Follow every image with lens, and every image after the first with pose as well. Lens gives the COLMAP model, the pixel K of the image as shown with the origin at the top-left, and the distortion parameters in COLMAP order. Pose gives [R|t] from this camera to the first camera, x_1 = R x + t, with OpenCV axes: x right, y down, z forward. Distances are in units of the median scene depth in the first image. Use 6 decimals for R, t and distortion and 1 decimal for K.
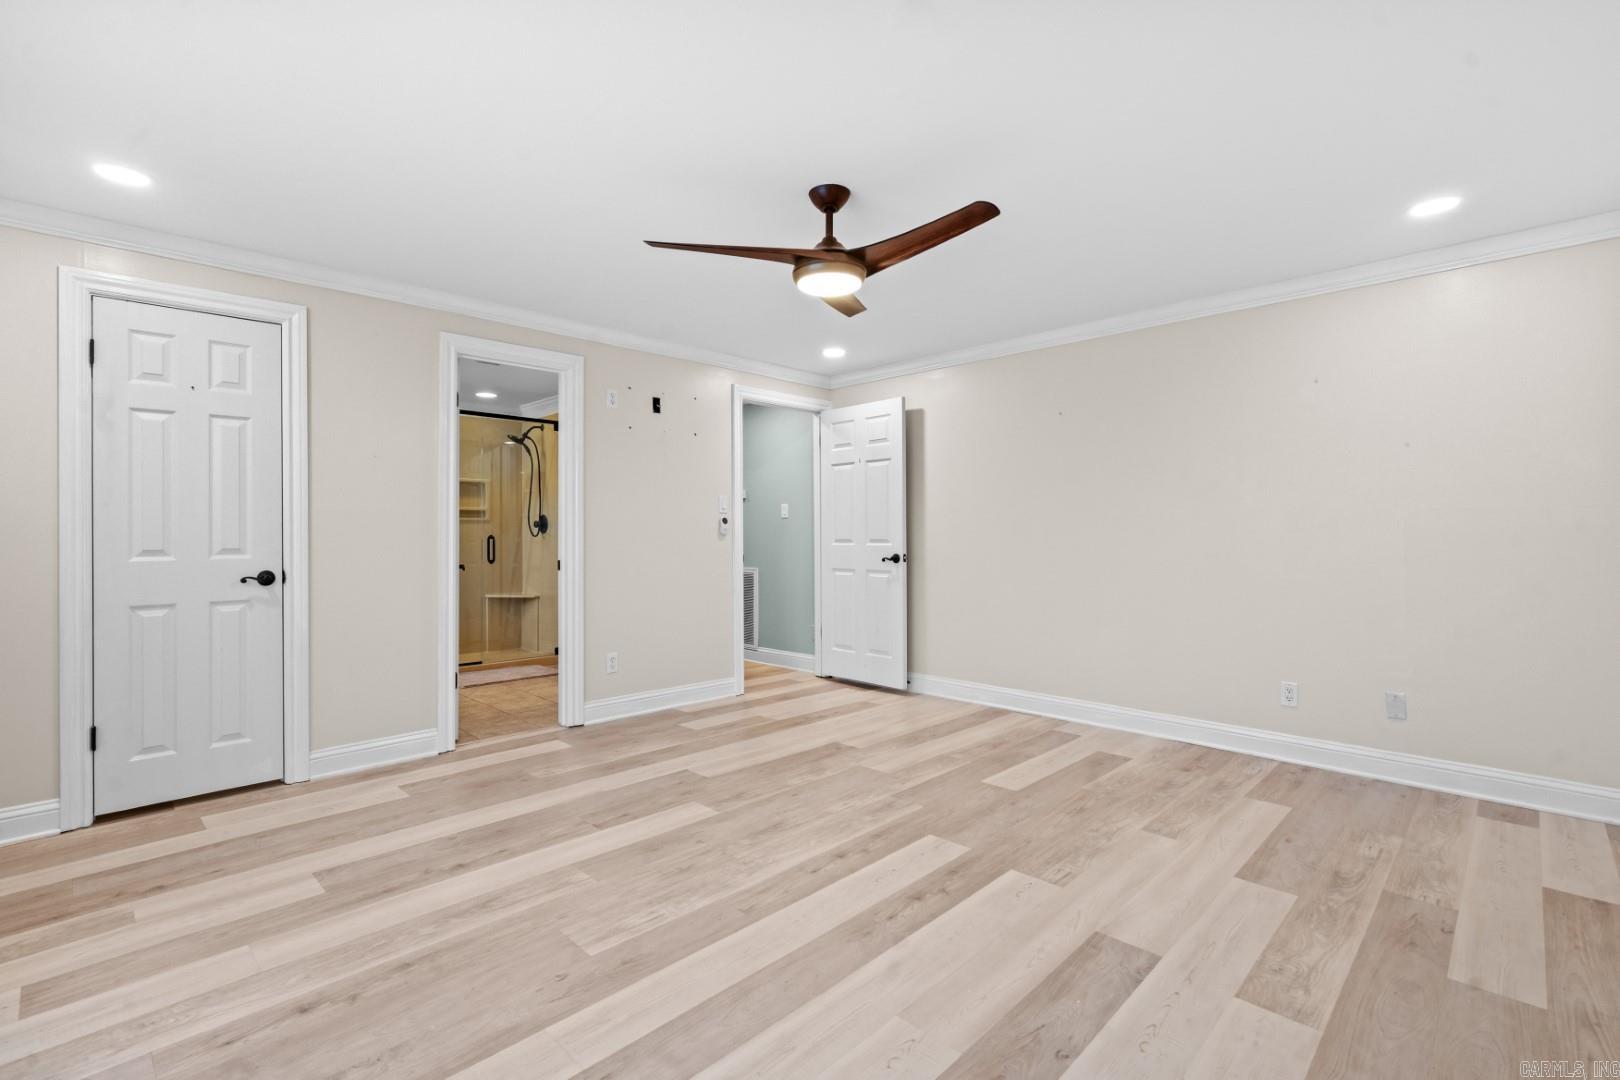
lens RADIAL K [[743.4, 0, 810.3], [0, 743.4, 538.3], [0, 0, 1]] dist [-0.003475, 0.003319]
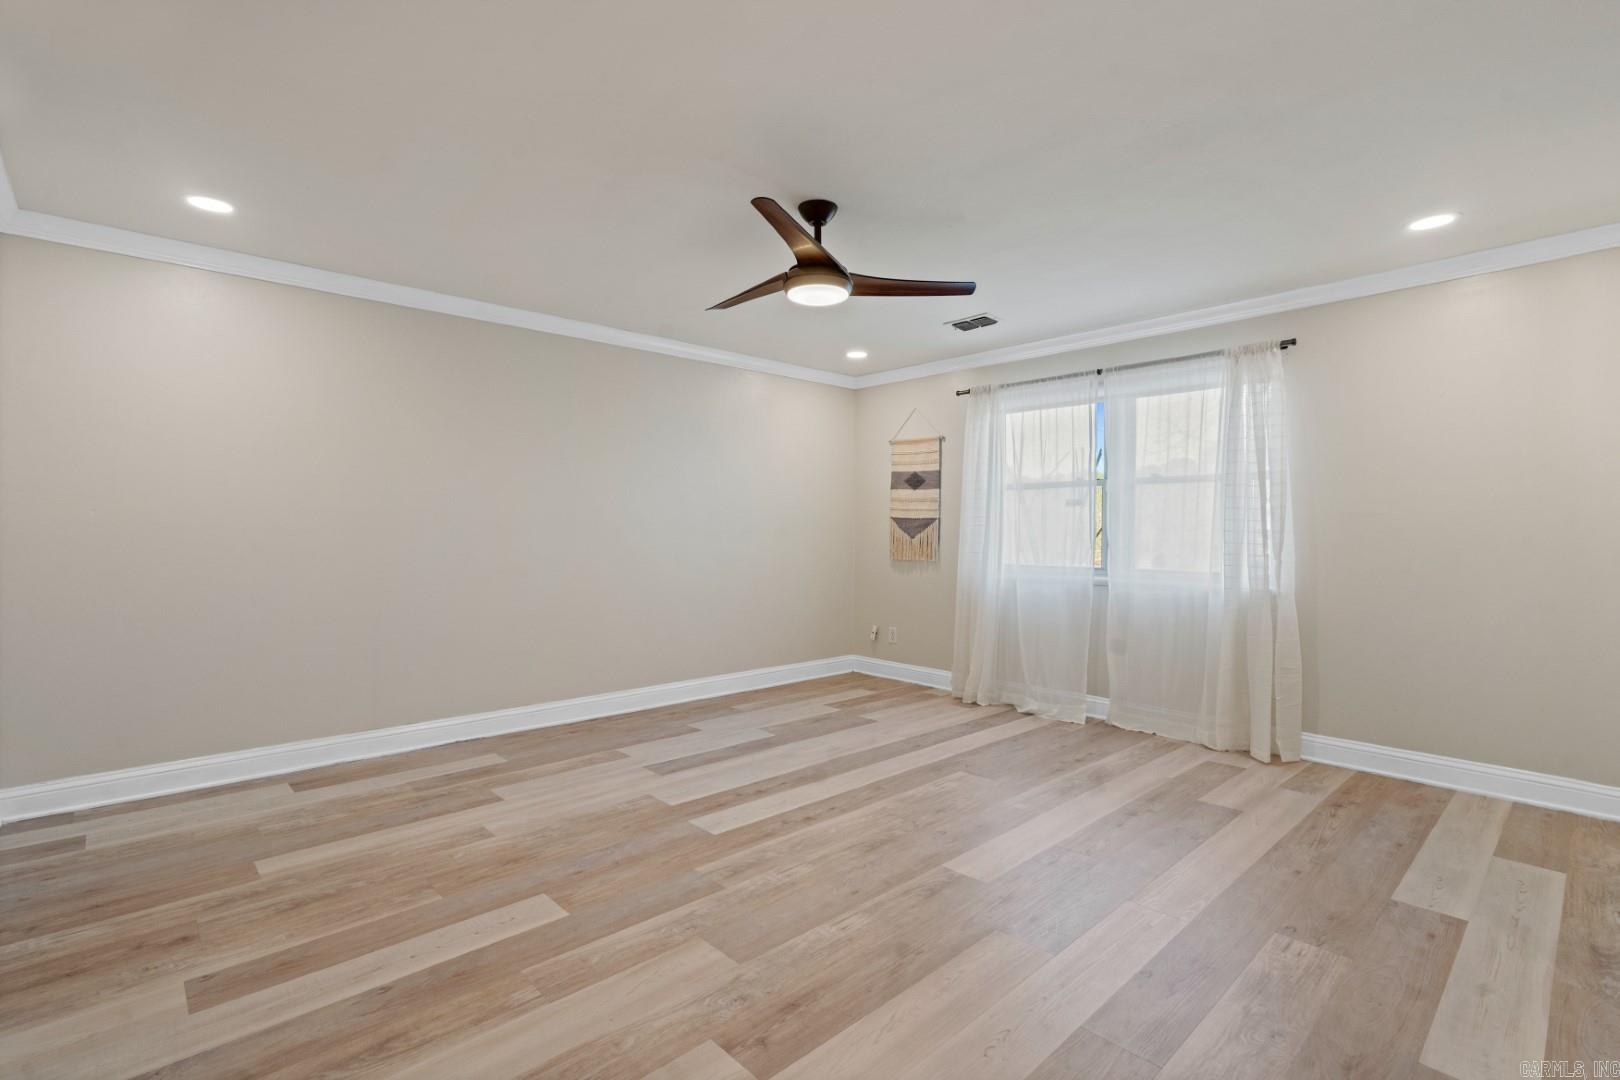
lens RADIAL K [[743.4, 0, 809.2], [0, 743.4, 535.6], [0, 0, 1]] dist [-0.003475, 0.003319]
pose [[-0.998904, -0.002028, 0.046772, -0.011074], [-0.001559, 0.999948, 0.010050, -0.012222], [-0.046790, 0.009966, -0.998855, 2.002528]]
